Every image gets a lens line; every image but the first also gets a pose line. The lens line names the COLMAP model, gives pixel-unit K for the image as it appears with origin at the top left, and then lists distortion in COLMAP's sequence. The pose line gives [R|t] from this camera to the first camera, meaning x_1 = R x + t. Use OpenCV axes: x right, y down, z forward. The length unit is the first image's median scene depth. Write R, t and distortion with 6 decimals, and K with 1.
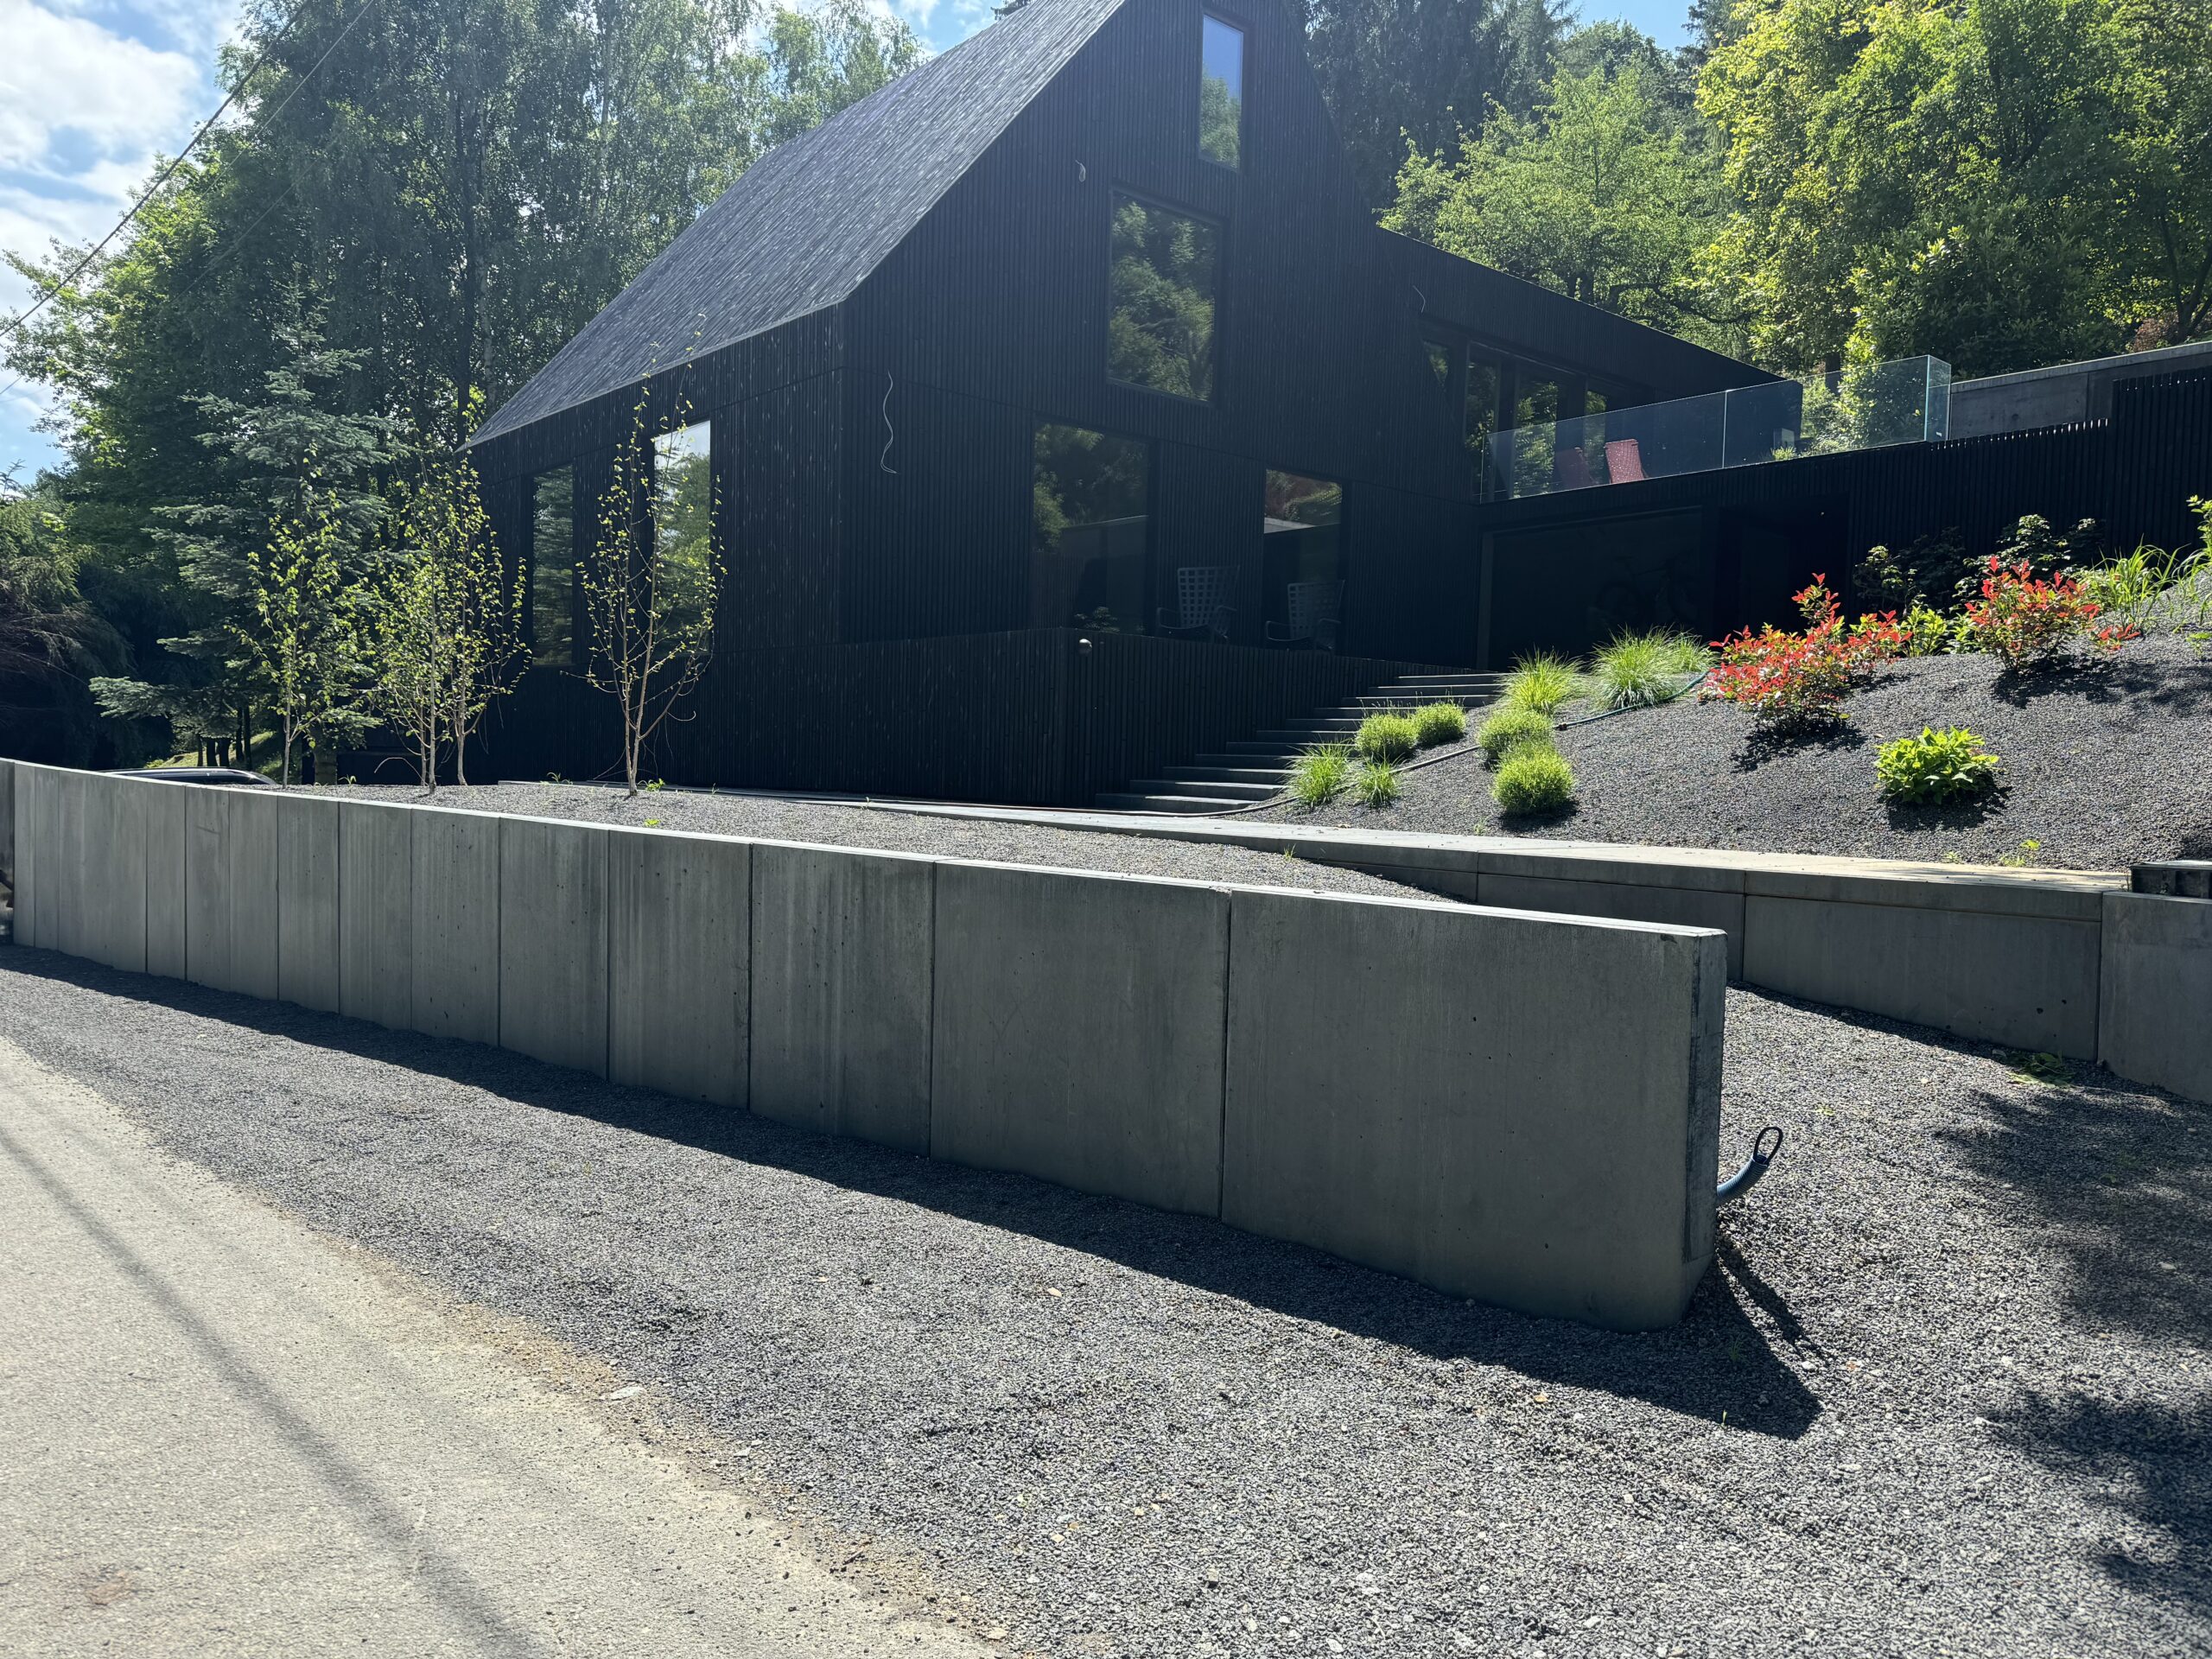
lens RADIAL K [[1541.8, 0, 1121.6], [0, 1541.8, 825.8], [0, 0, 1]] dist [0.024278, -0.028163]
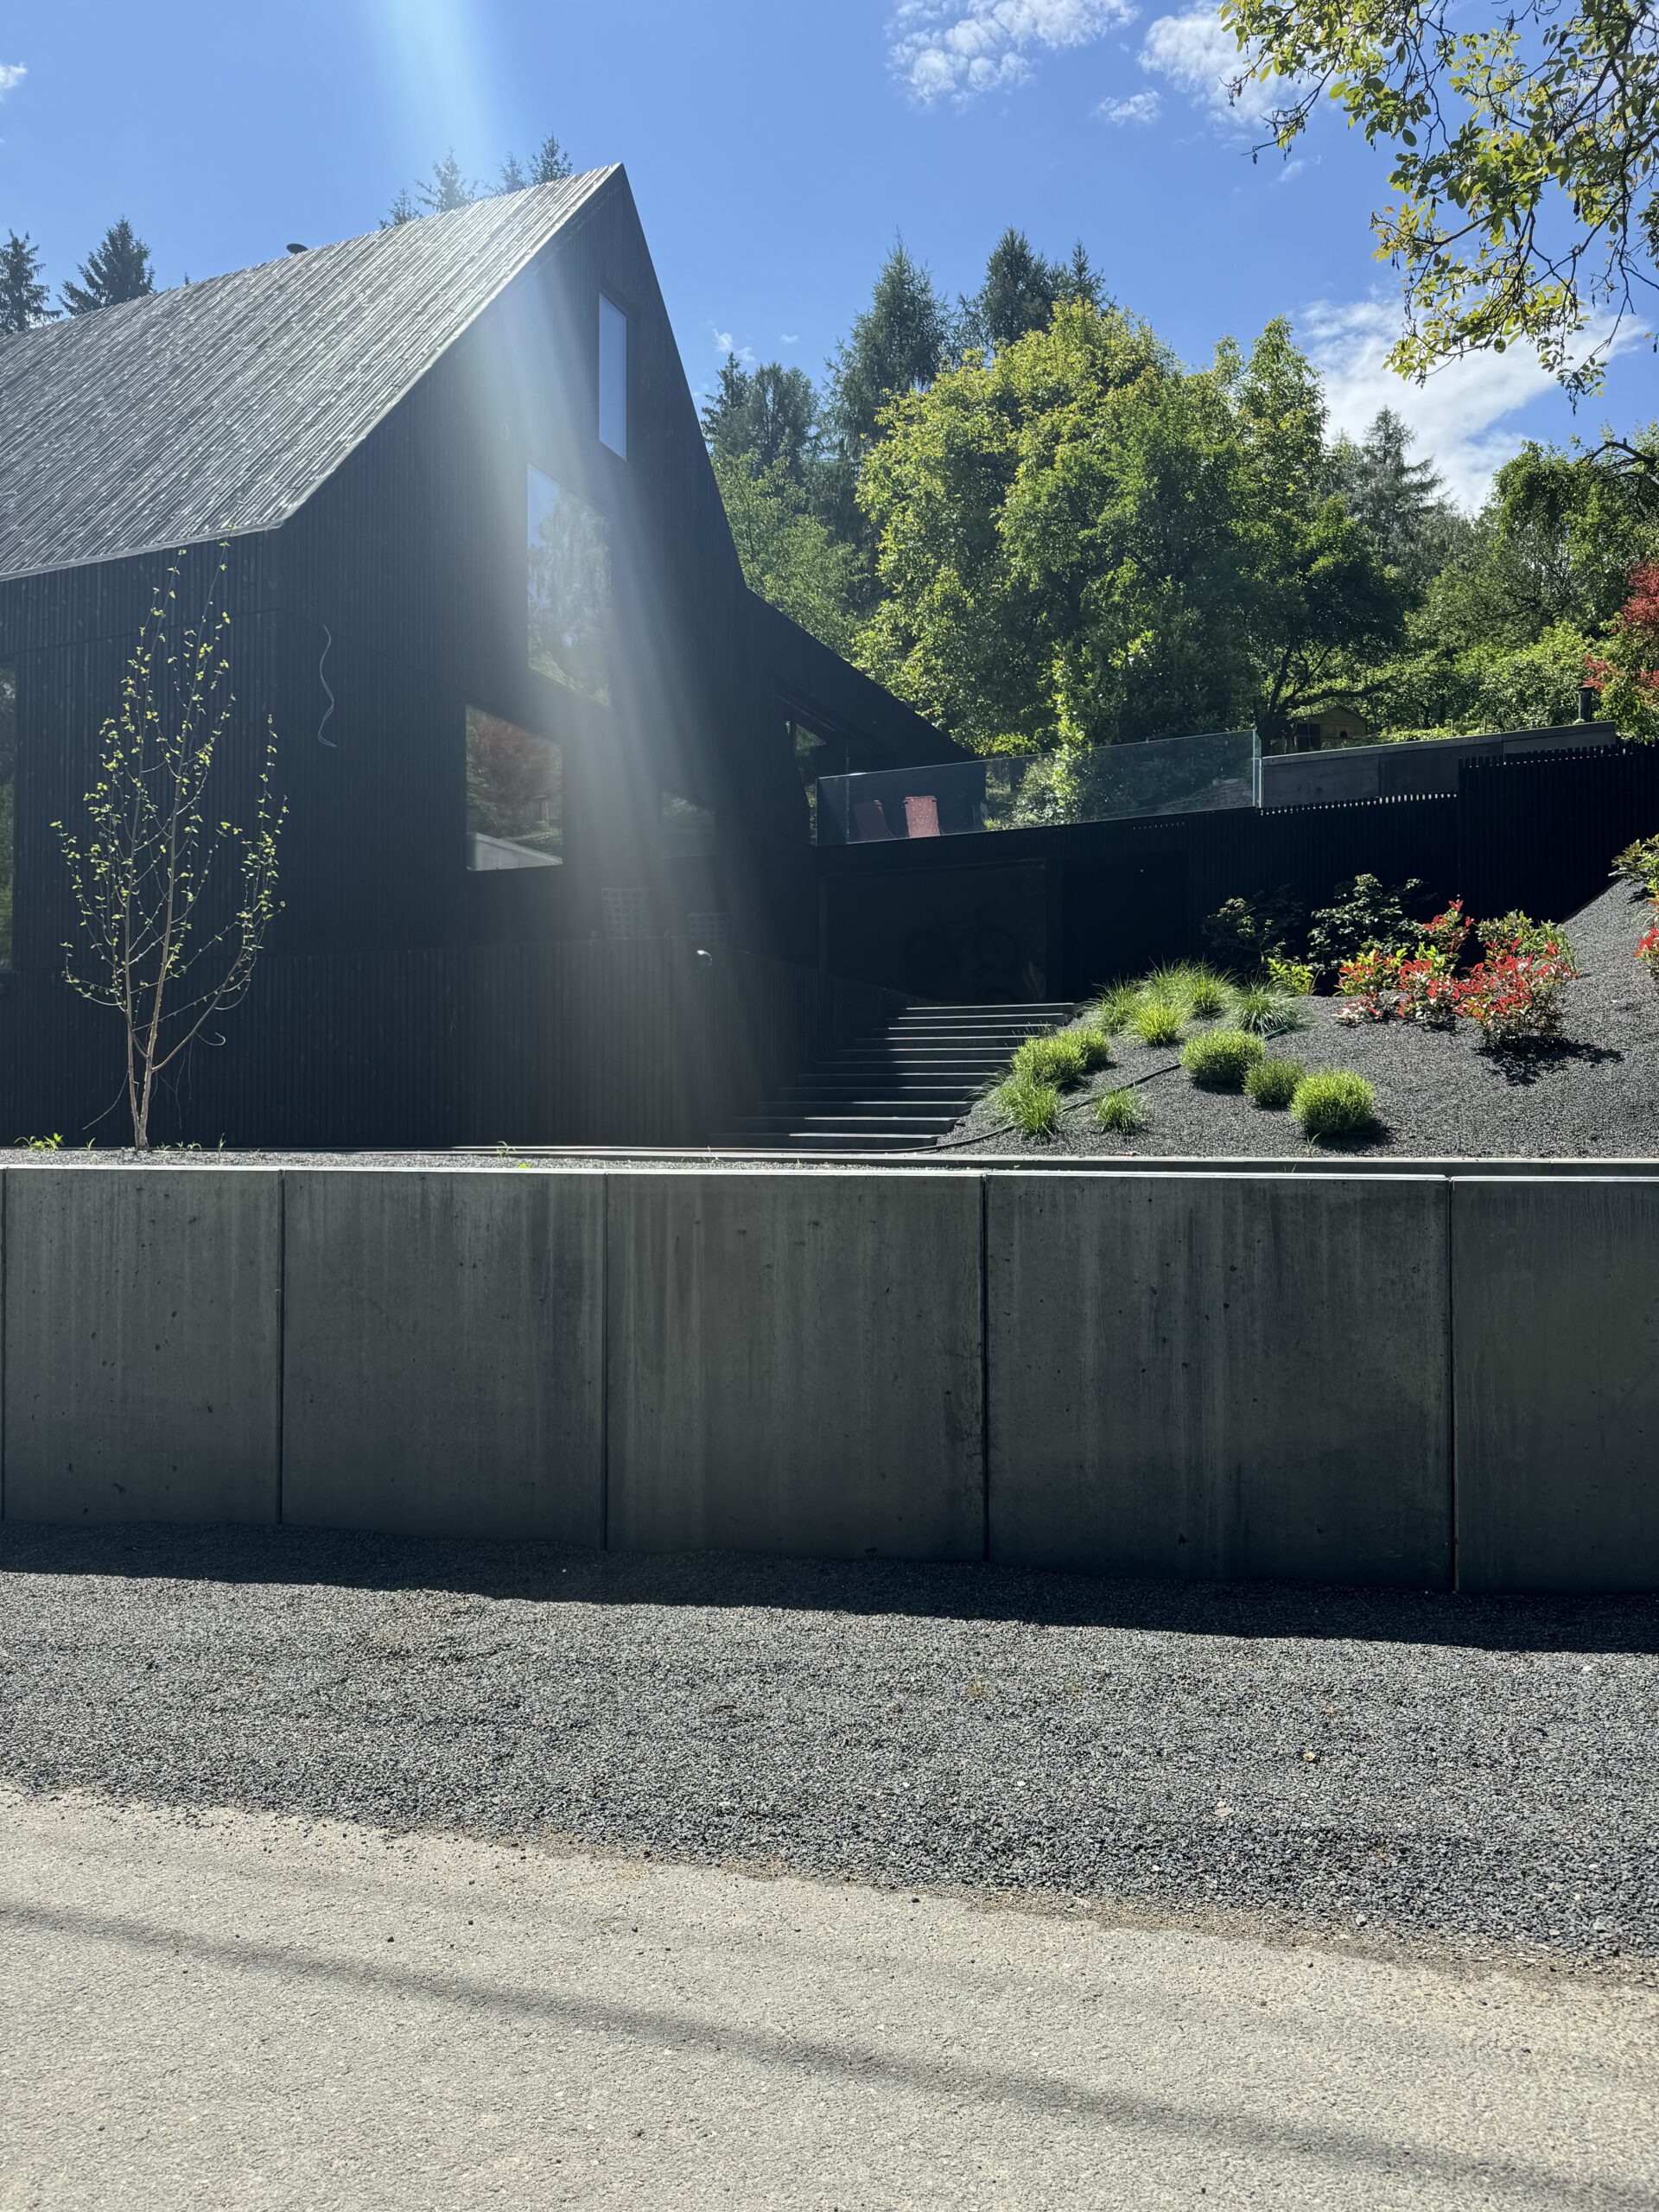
lens RADIAL K [[1541.8, 0, 842.0], [0, 1541.8, 1090.0], [0, 0, 1]] dist [0.024278, -0.028163]
pose [[0.899469, -0.009594, 0.436879, -0.568645], [0.037753, 0.997727, -0.055818, 0.008552], [-0.435350, 0.066700, 0.897787, 0.370057]]
